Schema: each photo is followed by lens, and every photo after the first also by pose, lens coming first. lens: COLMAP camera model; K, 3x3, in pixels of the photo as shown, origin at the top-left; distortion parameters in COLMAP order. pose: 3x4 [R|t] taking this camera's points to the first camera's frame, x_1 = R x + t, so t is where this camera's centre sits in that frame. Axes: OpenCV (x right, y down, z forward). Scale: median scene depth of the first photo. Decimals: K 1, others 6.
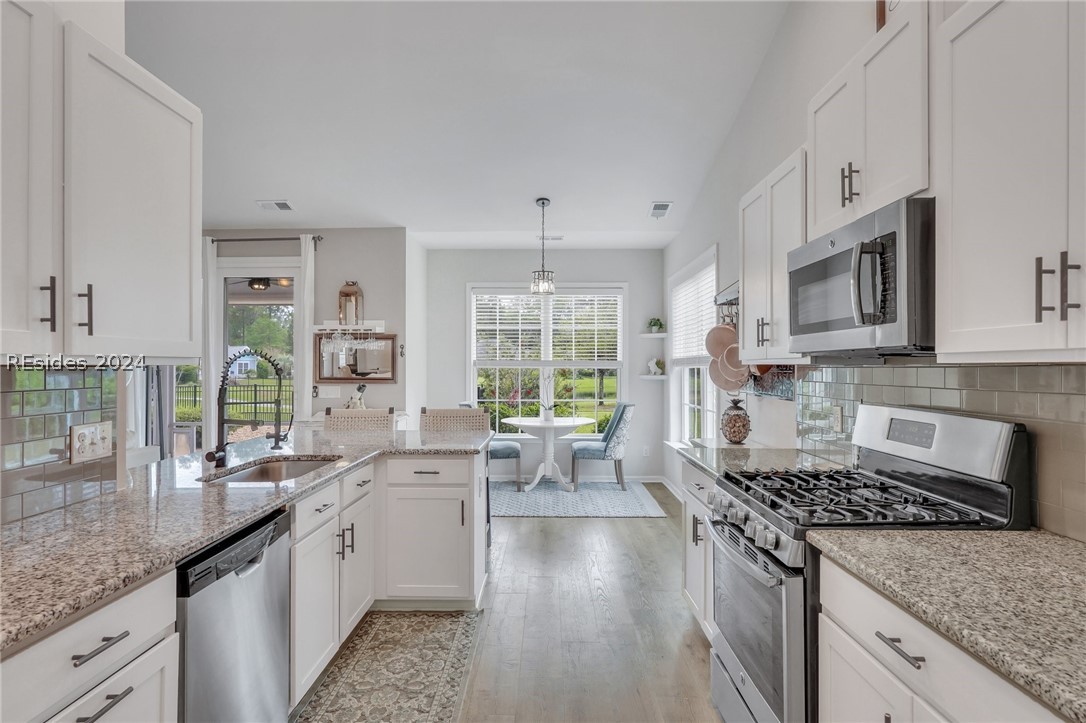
lens RADIAL K [[579.9, 0, 549.9], [0, 579.9, 361.6], [0, 0, 1]] dist [-0.008178, 0.002095]
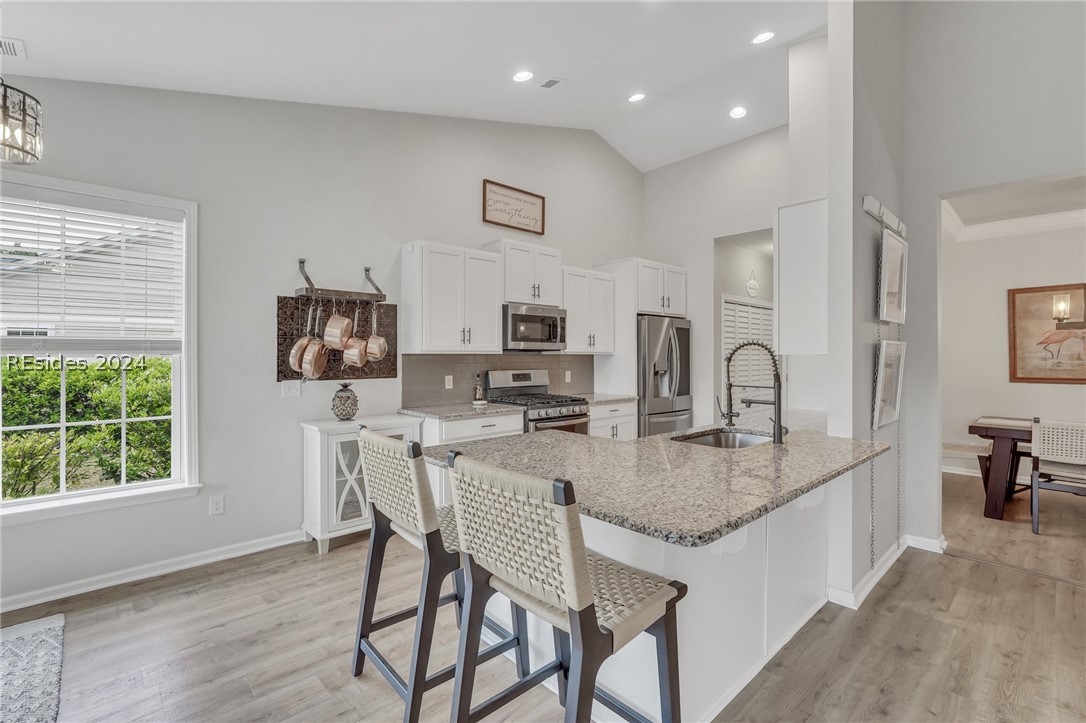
lens RADIAL K [[482.4, 0, 537.3], [0, 482.4, 352.5], [0, 0, 1]] dist [-0.016696, 0.008287]
pose [[-0.674476, 0.002085, 0.738294, -0.462253], [-0.008511, 0.999908, -0.010600, 0.007939], [-0.738248, -0.013433, -0.674396, 0.965864]]
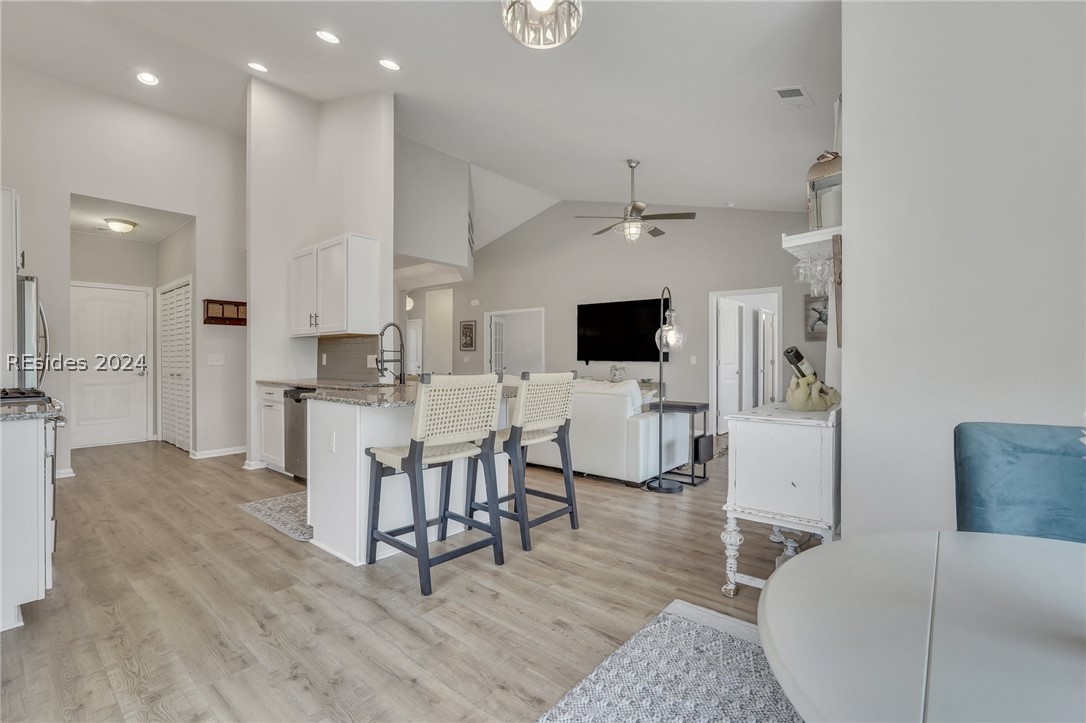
lens RADIAL K [[482.4, 0, 544.3], [0, 482.4, 354.7], [0, 0, 1]] dist [-0.016696, 0.008287]
pose [[-0.650919, -0.003213, -0.759140, 0.164843], [0.007434, 0.999916, -0.010606, 0.049566], [0.759110, -0.012547, -0.650841, 1.172411]]
